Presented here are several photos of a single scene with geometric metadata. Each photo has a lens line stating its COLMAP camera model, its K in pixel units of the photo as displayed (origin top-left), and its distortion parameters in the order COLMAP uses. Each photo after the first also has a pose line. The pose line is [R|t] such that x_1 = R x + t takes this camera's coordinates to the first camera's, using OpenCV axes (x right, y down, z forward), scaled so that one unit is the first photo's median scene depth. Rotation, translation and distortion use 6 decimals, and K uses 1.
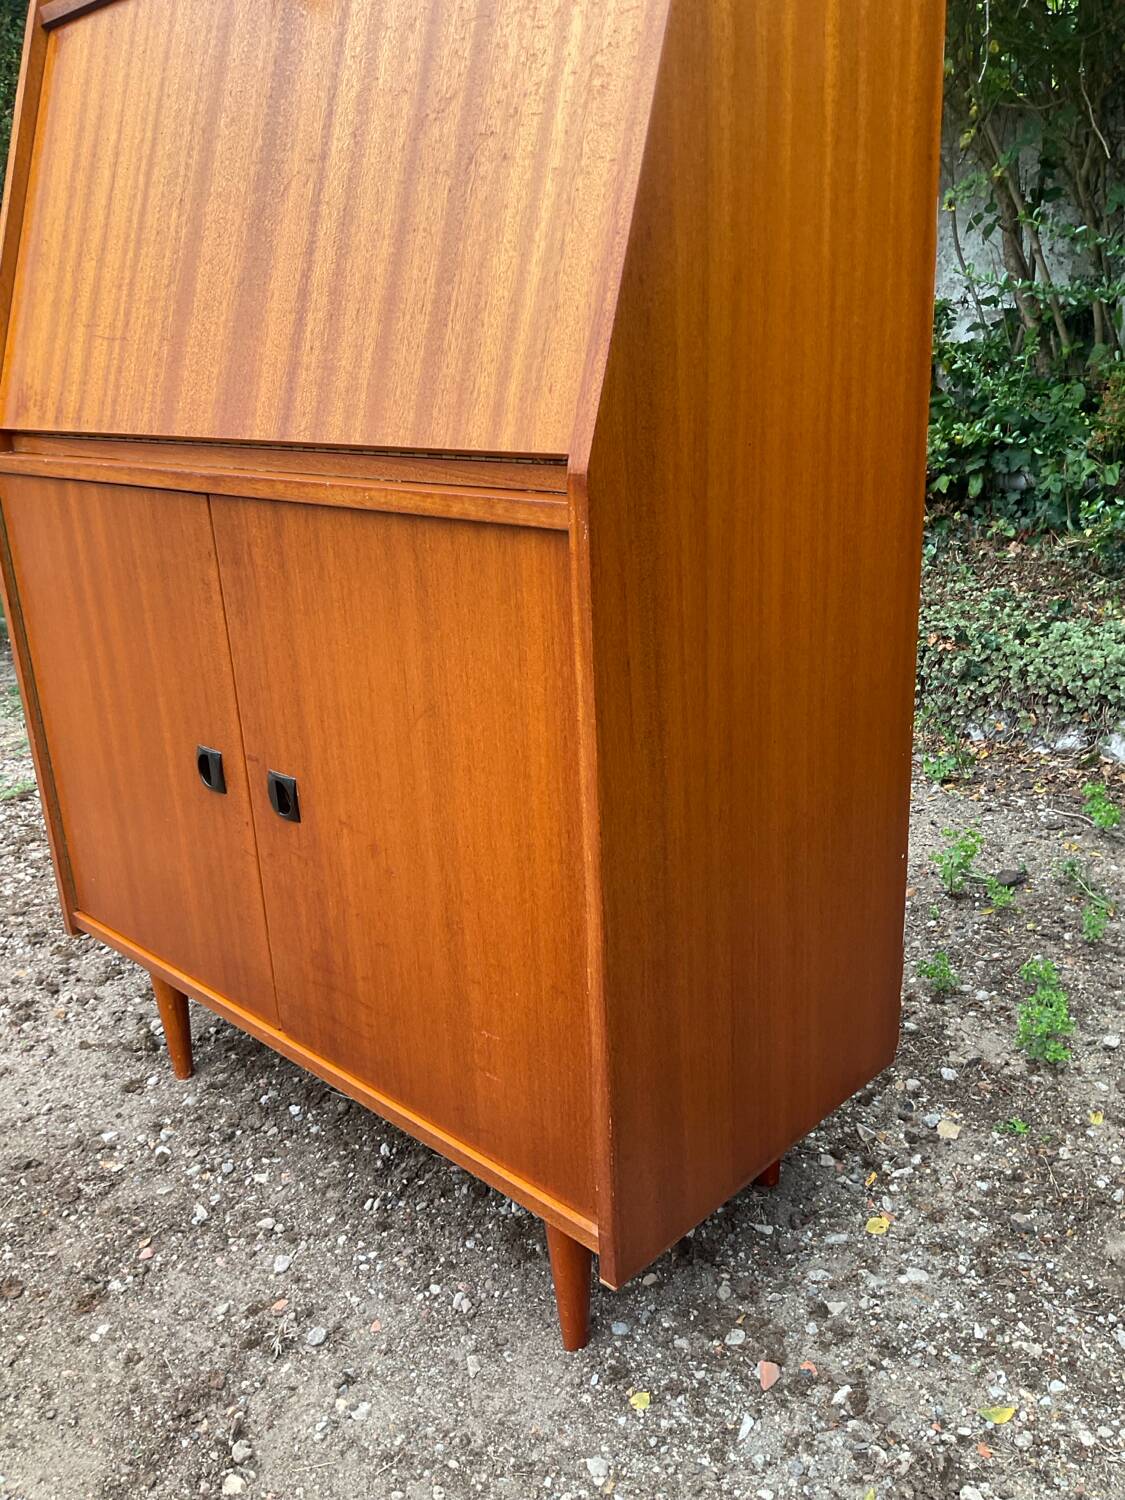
lens RADIAL K [[1265.1, 0, 558.2], [0, 1265.1, 734.4], [0, 0, 1]] dist [0.057453, -0.111971]
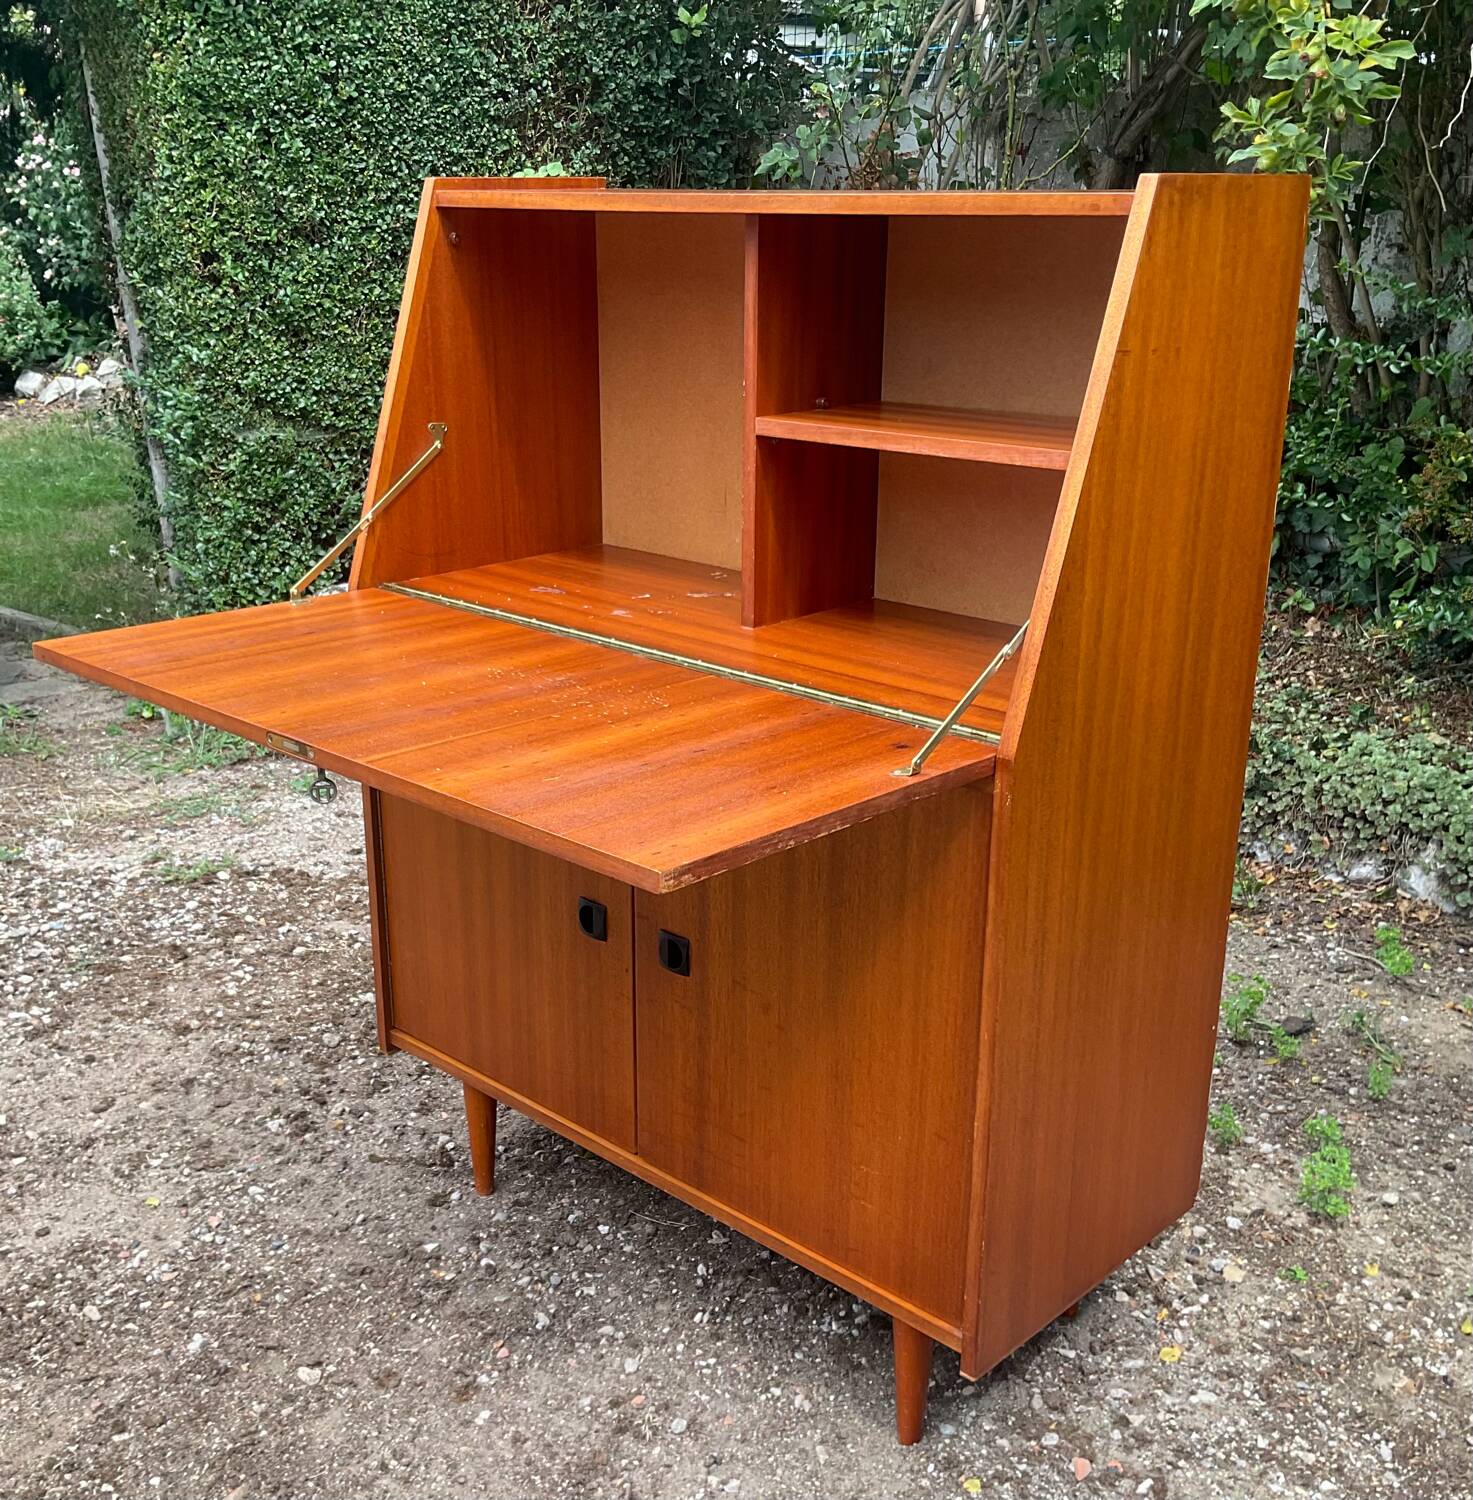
lens RADIAL K [[1770.2, 0, 674.3], [0, 1770.2, 773.5], [0, 0, 1]] dist [0.129289, -0.270403]
pose [[0.998956, 0.043596, 0.013622, -0.229286], [-0.043837, 0.998878, 0.017936, -0.131772], [-0.012824, -0.018514, 0.999746, -0.561084]]
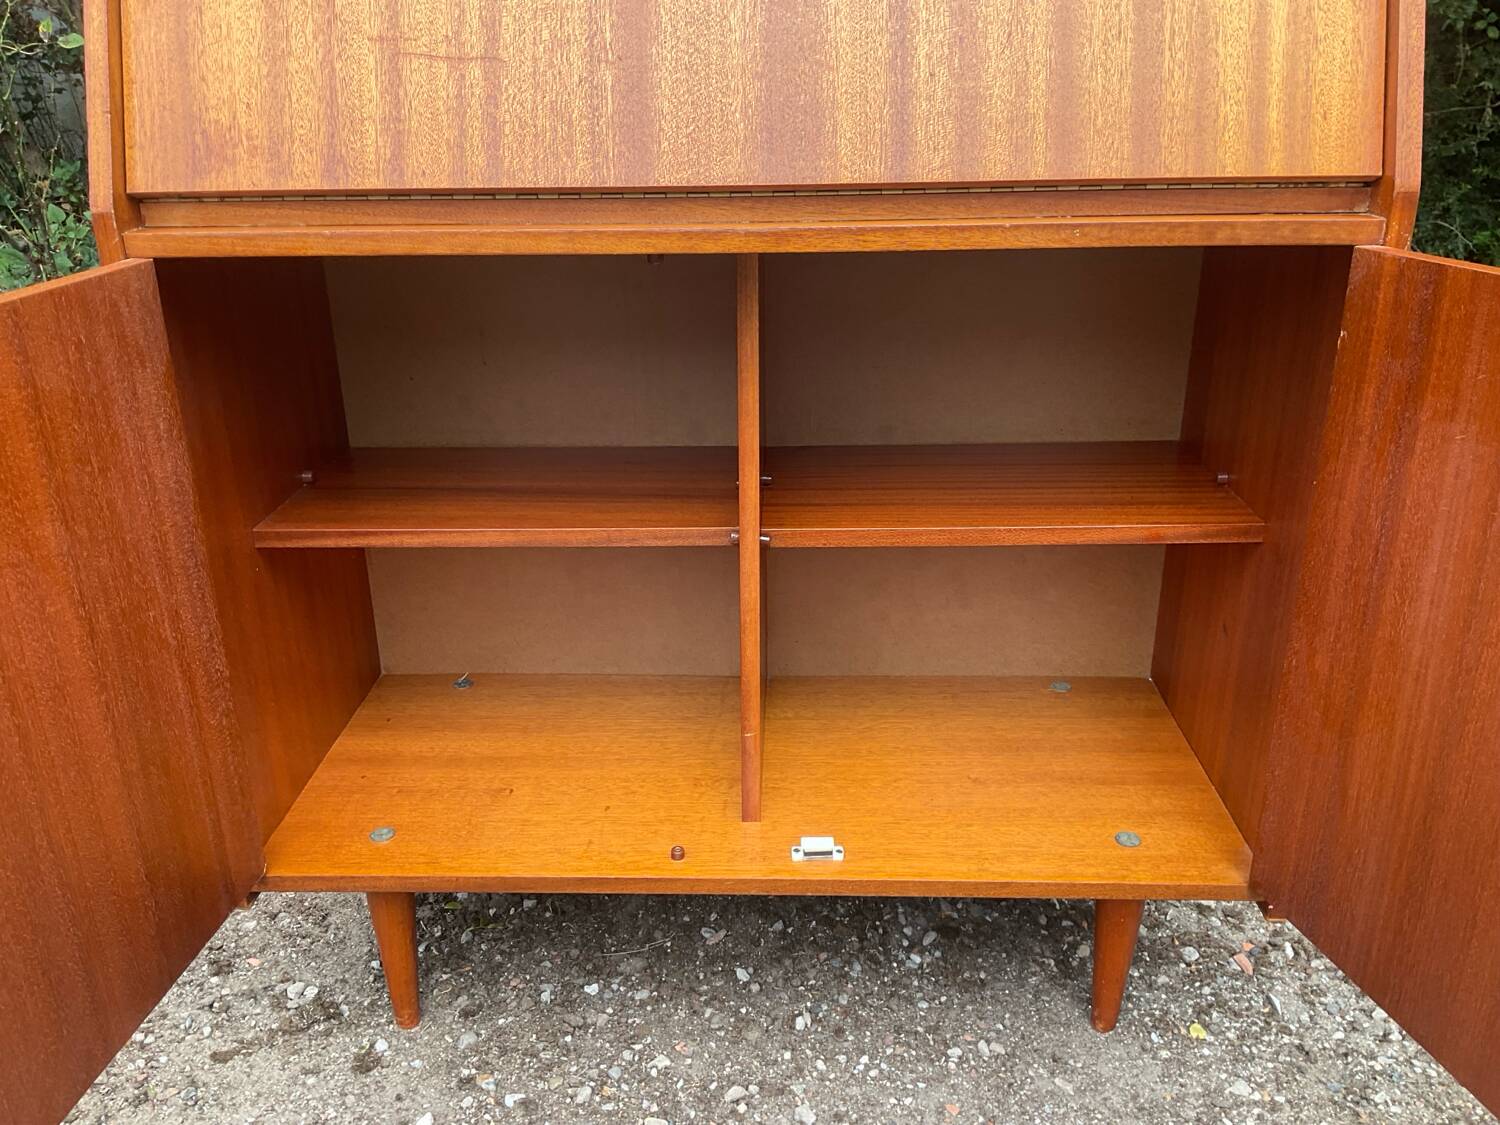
lens RADIAL K [[1254.5, 0, 742.9], [0, 1254.5, 557.0], [0, 0, 1]] dist [0.052524, -0.110409]
pose [[0.735347, -0.215546, 0.642498, -0.757487], [0.186244, 0.975842, 0.114219, -0.081101], [-0.651596, 0.035671, 0.757727, 0.349264]]
